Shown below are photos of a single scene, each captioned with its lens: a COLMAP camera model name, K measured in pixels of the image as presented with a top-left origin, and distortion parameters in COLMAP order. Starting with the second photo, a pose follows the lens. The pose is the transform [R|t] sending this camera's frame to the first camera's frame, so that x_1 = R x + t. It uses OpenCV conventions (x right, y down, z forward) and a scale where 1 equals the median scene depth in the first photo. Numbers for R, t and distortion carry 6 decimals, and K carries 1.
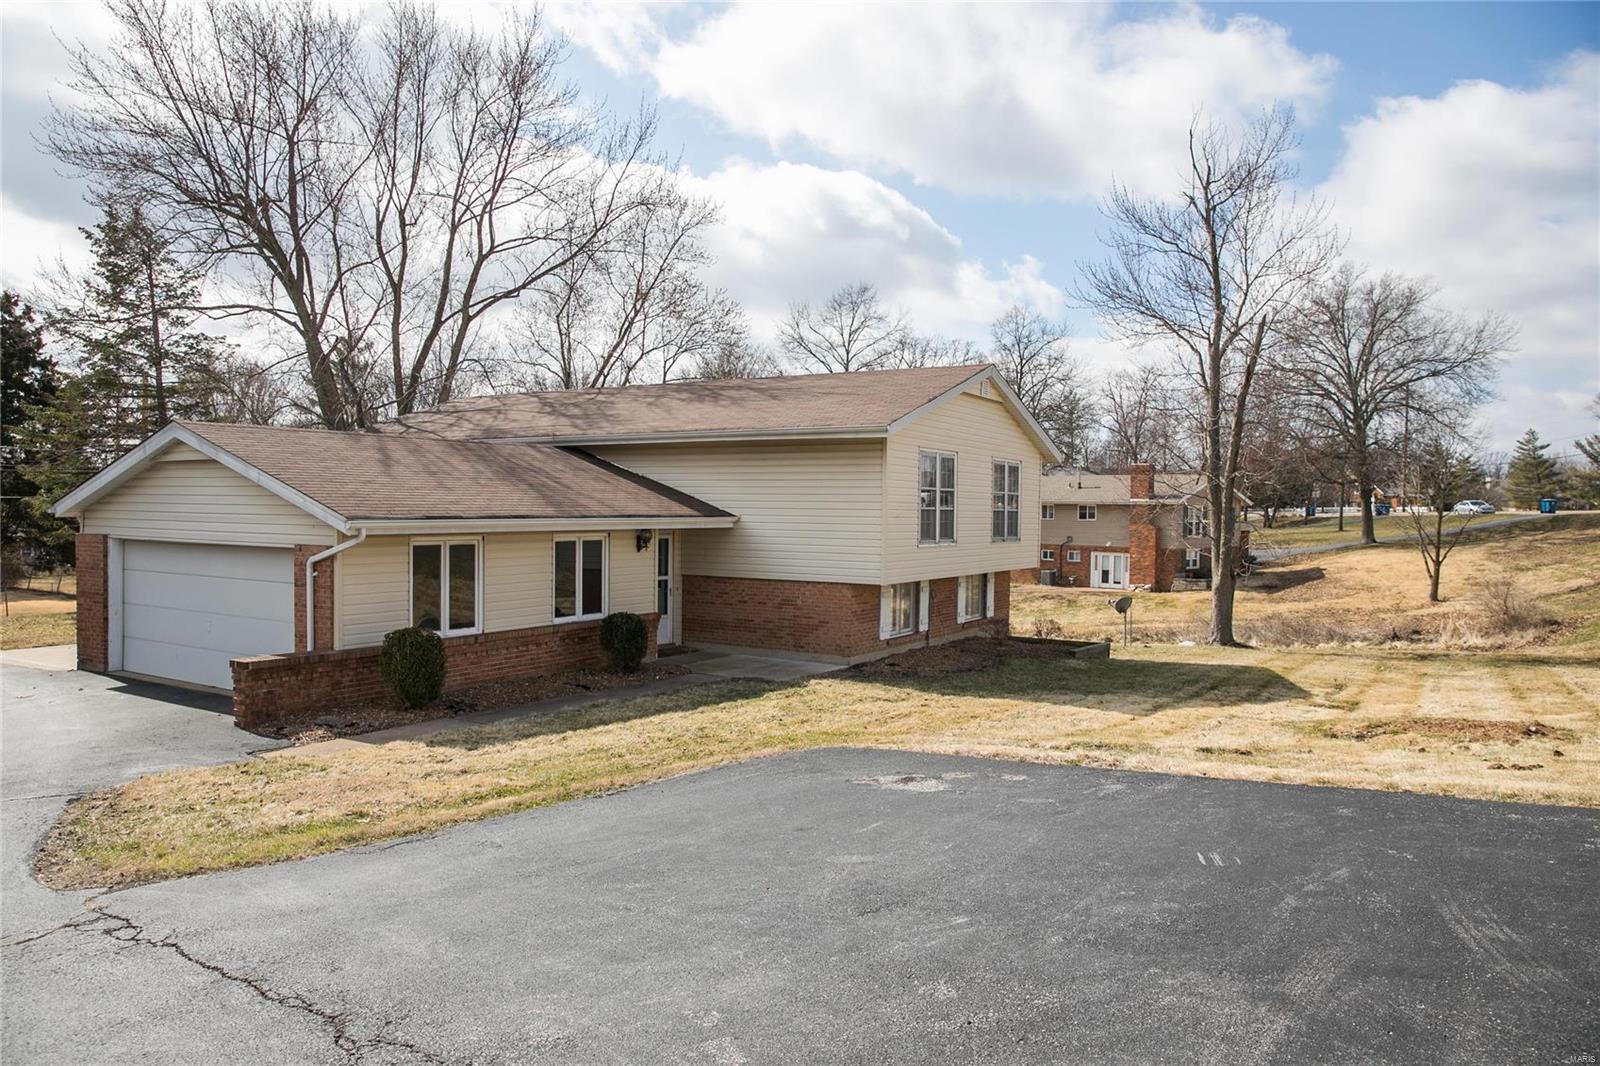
lens RADIAL K [[1092.6, 0, 790.7], [0, 1092.6, 534.9], [0, 0, 1]] dist [-0.108087, 0.088985]
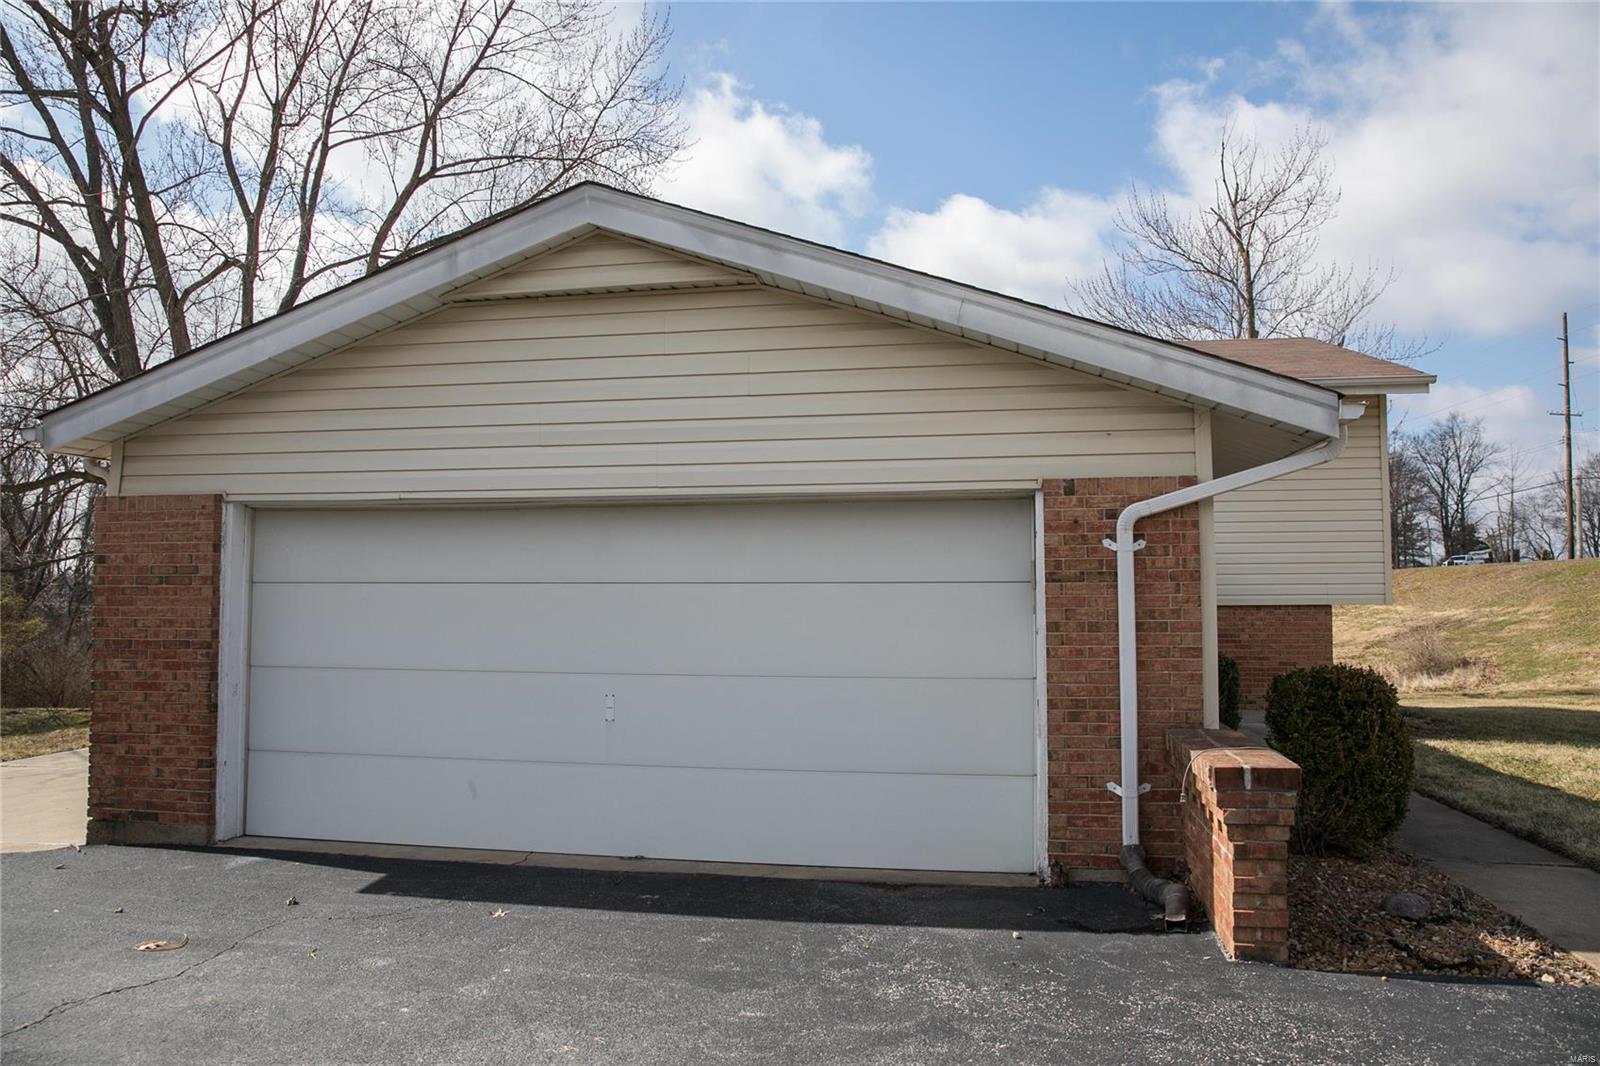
lens RADIAL K [[1092.6, 0, 790.7], [0, 1092.6, 534.9], [0, 0, 1]] dist [-0.108087, 0.088985]
pose [[0.930291, 0.008652, 0.366720, -0.591133], [0.020414, 0.996951, -0.075307, 0.049579], [-0.366253, 0.077543, 0.927279, 0.548484]]
